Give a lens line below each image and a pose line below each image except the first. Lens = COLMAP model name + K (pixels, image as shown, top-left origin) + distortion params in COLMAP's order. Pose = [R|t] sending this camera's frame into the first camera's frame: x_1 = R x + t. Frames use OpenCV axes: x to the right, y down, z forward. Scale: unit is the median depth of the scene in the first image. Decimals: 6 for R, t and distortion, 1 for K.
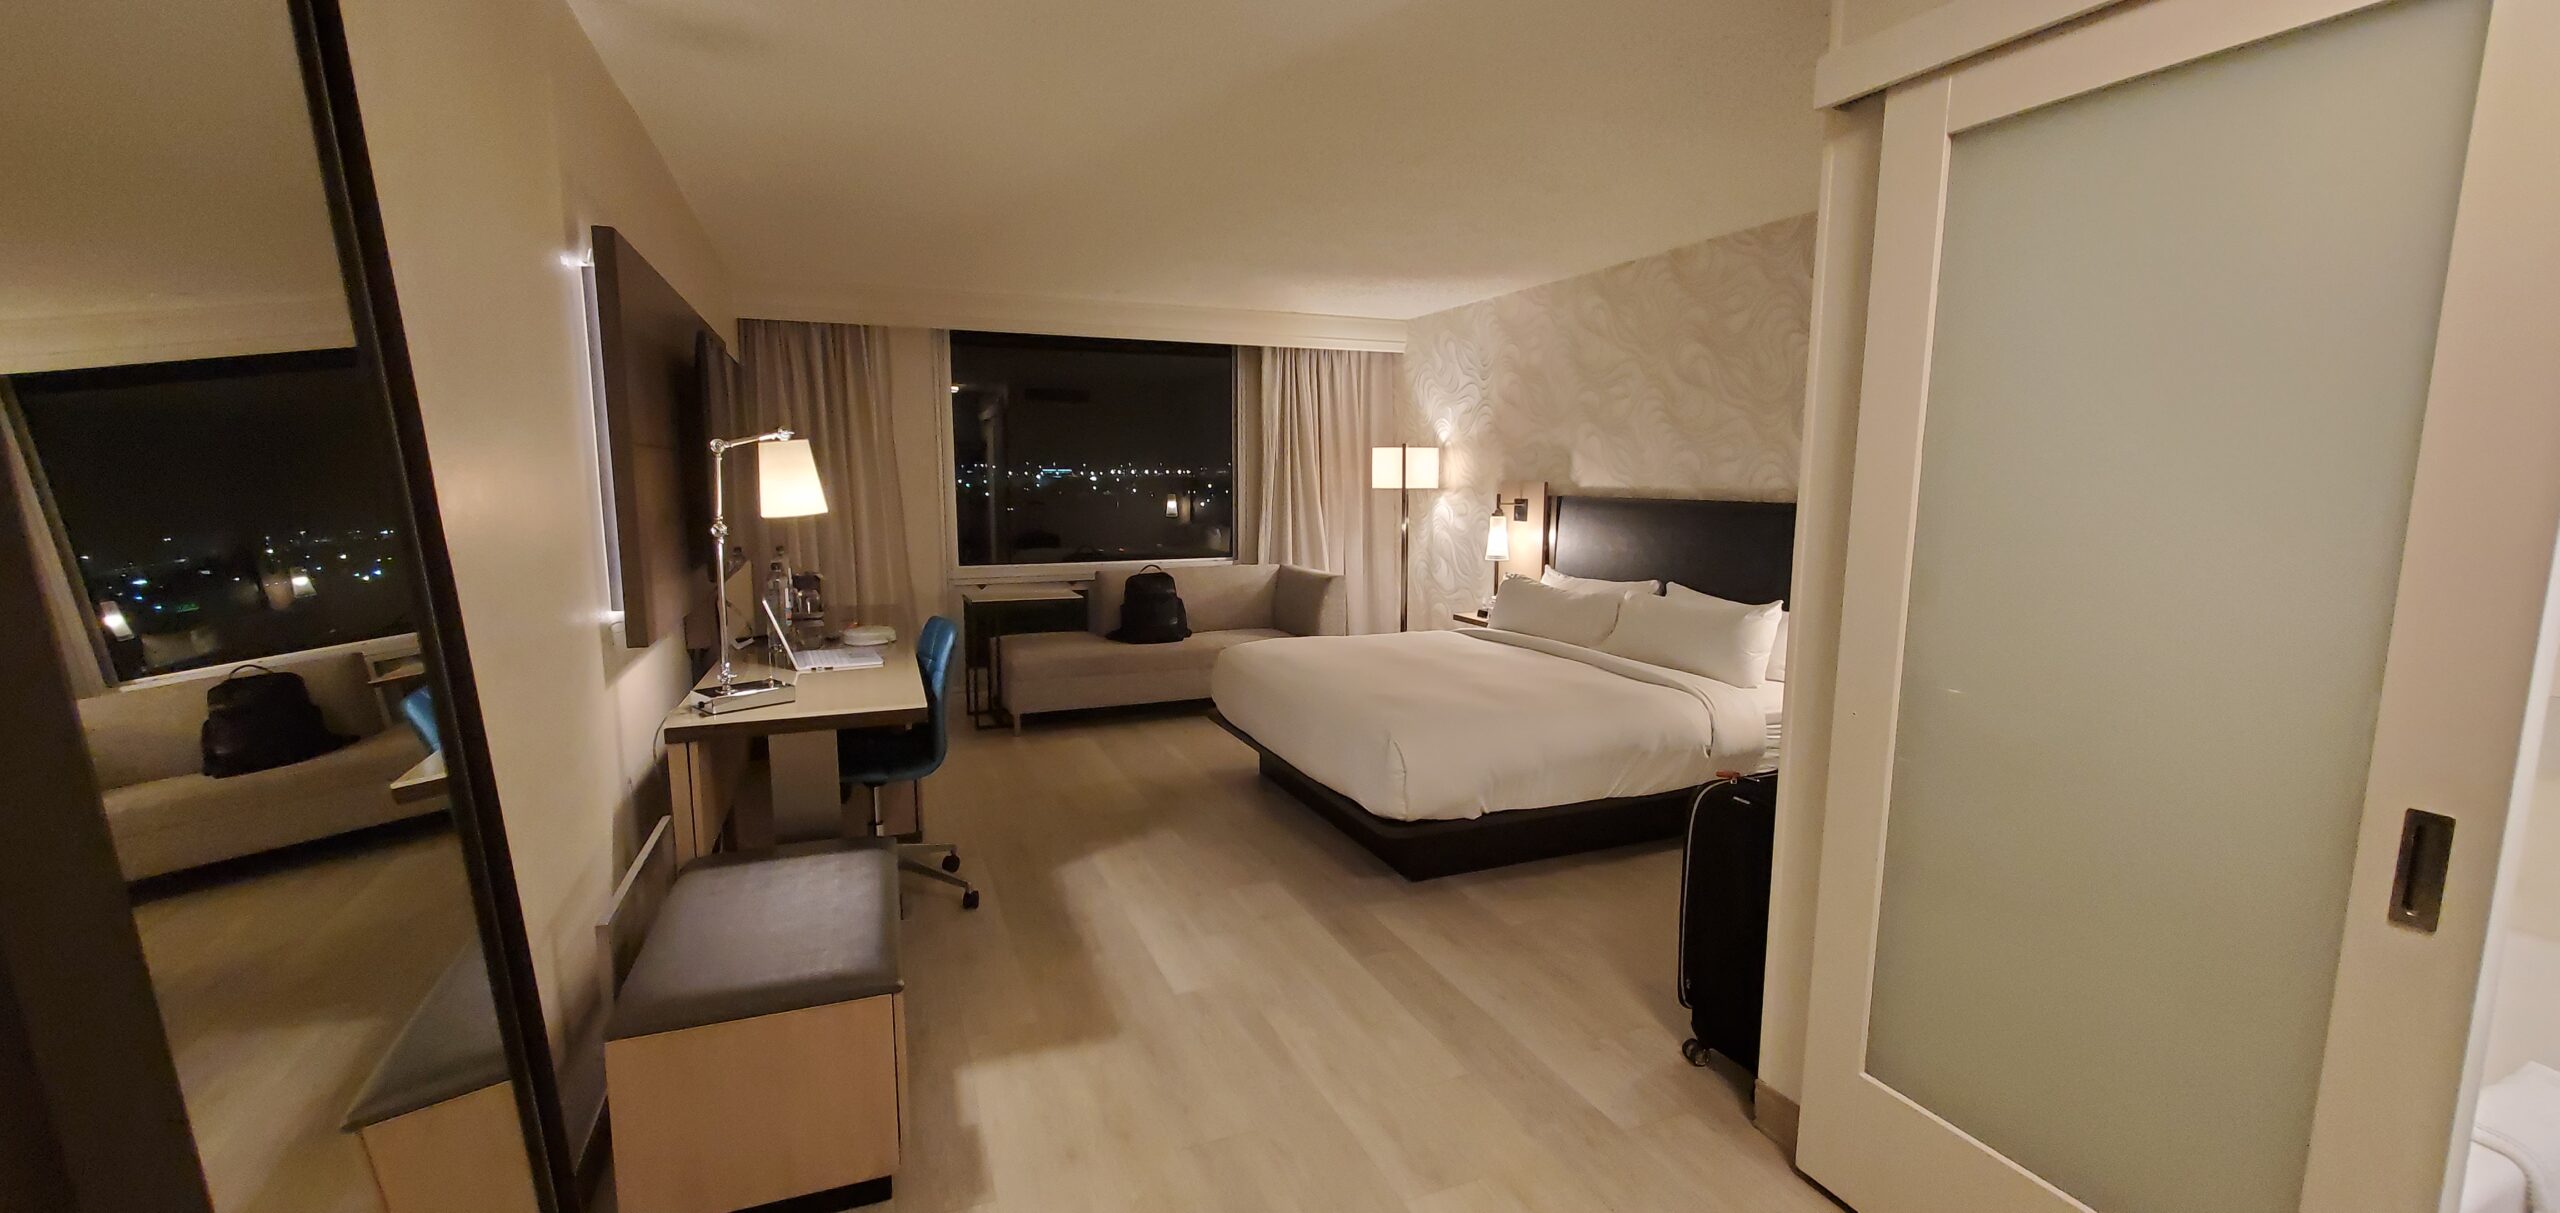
lens RADIAL K [[1023.1, 0, 1280.0], [0, 1023.1, 606.5], [0, 0, 1]] dist [-0.000167, -0.002715]
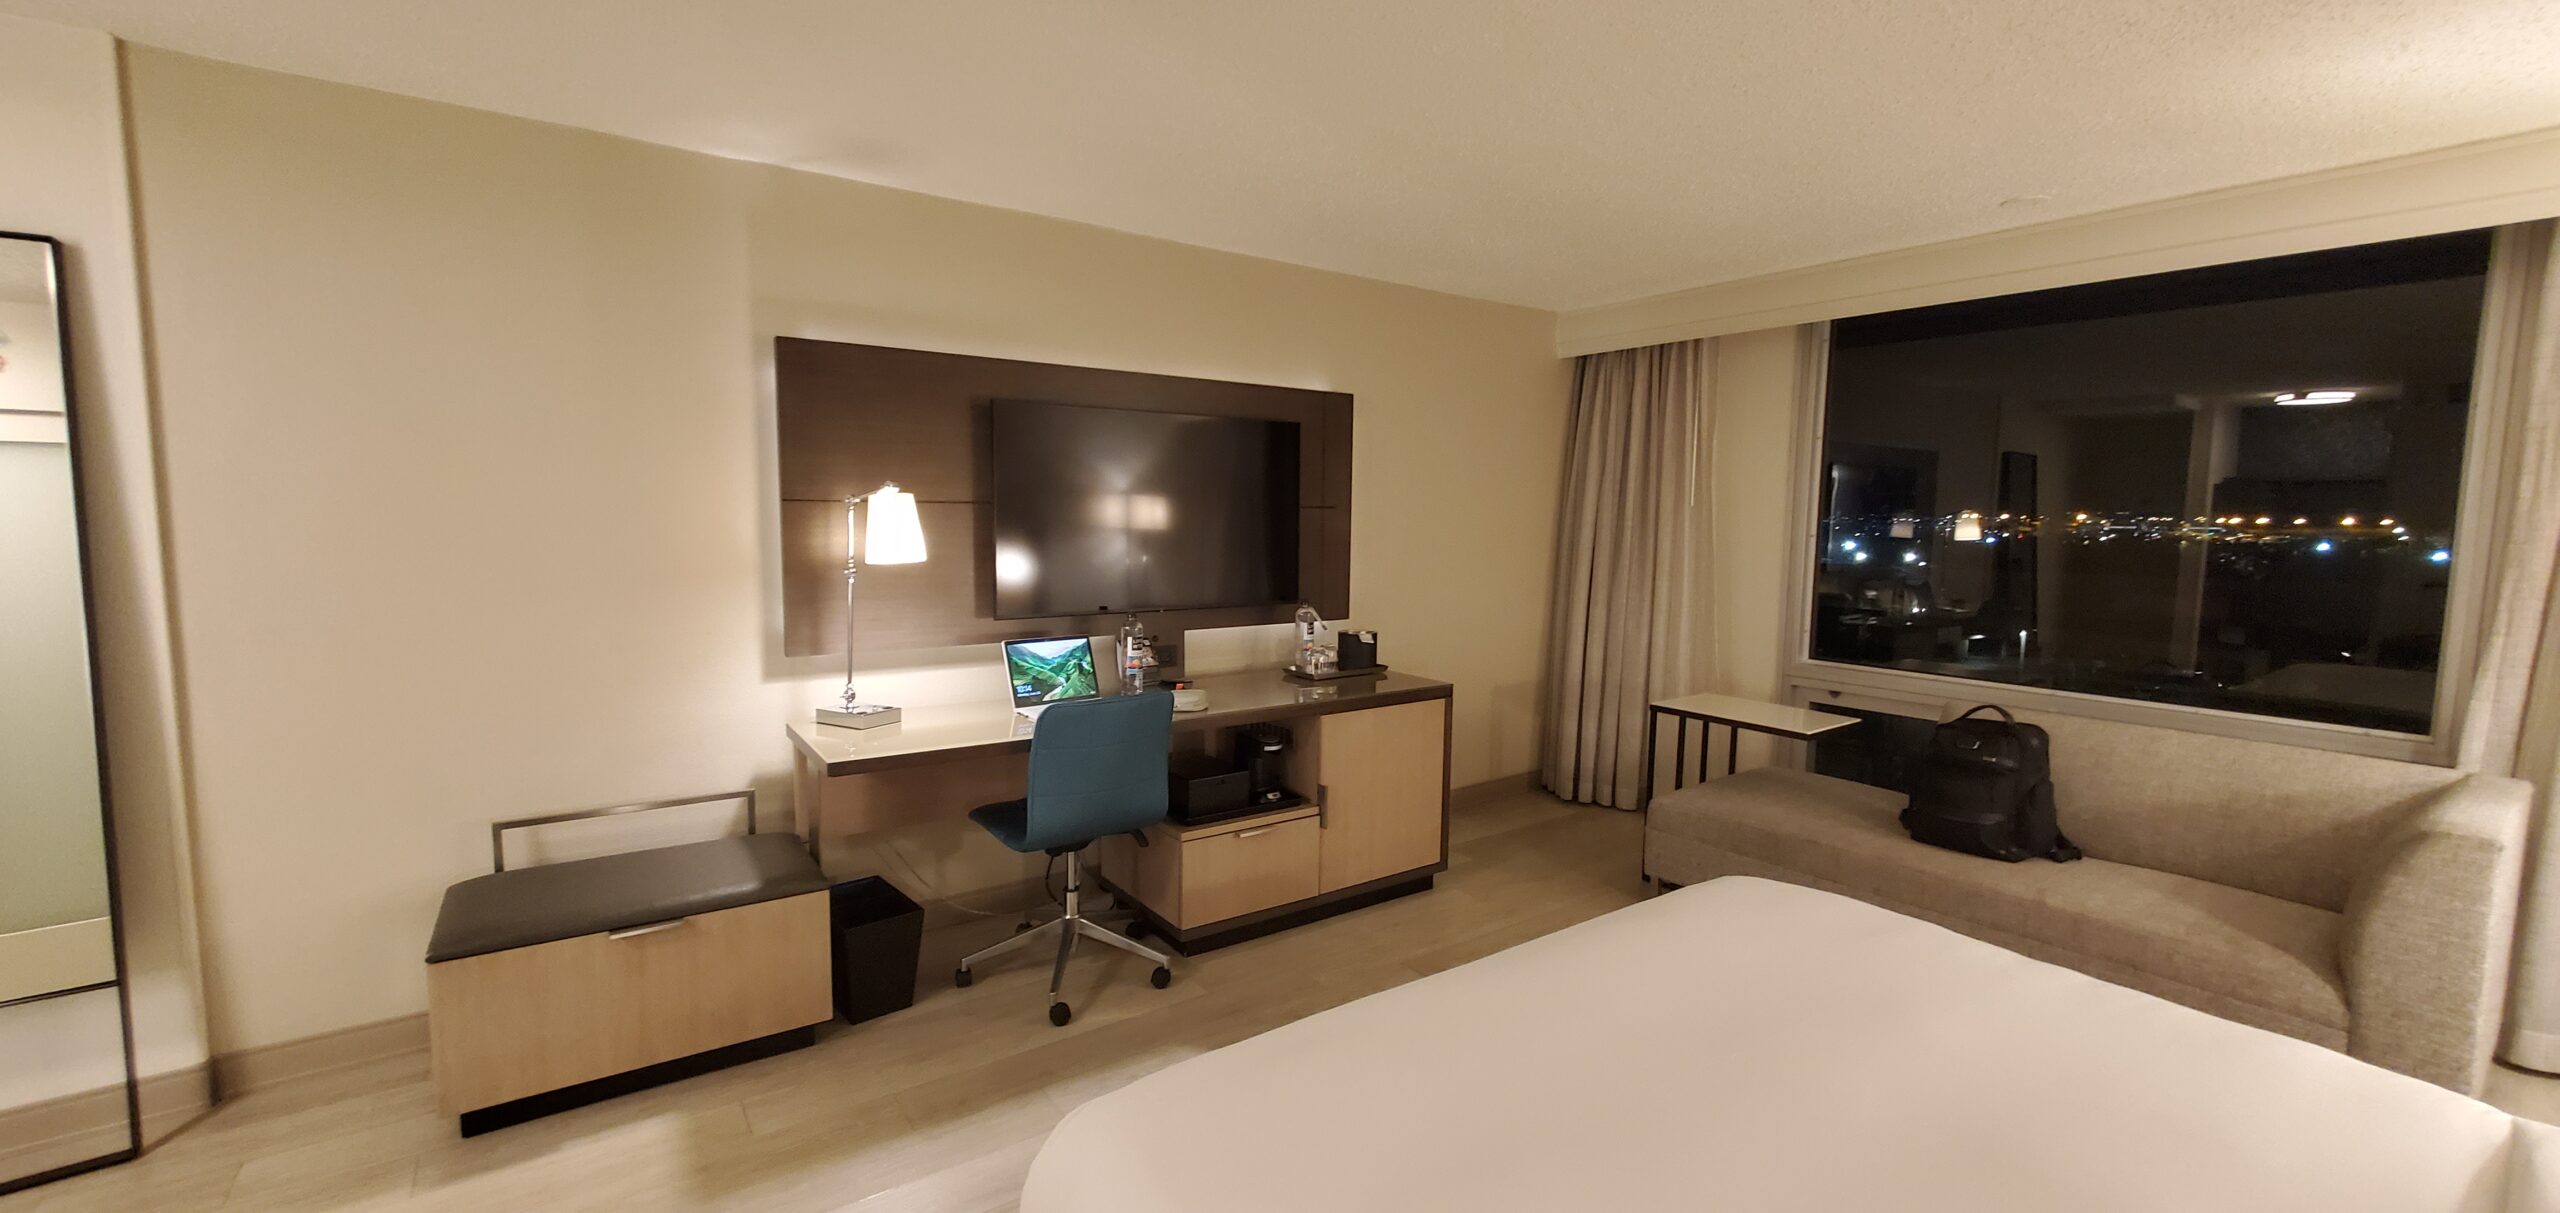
lens RADIAL K [[1023.1, 0, 1280.0], [0, 1023.1, 606.5], [0, 0, 1]] dist [-0.000167, -0.002715]
pose [[0.216848, 0.091737, -0.971885, 0.319454], [-0.135996, 0.988705, 0.062981, -0.078735], [0.966686, 0.118515, 0.226875, 0.549471]]
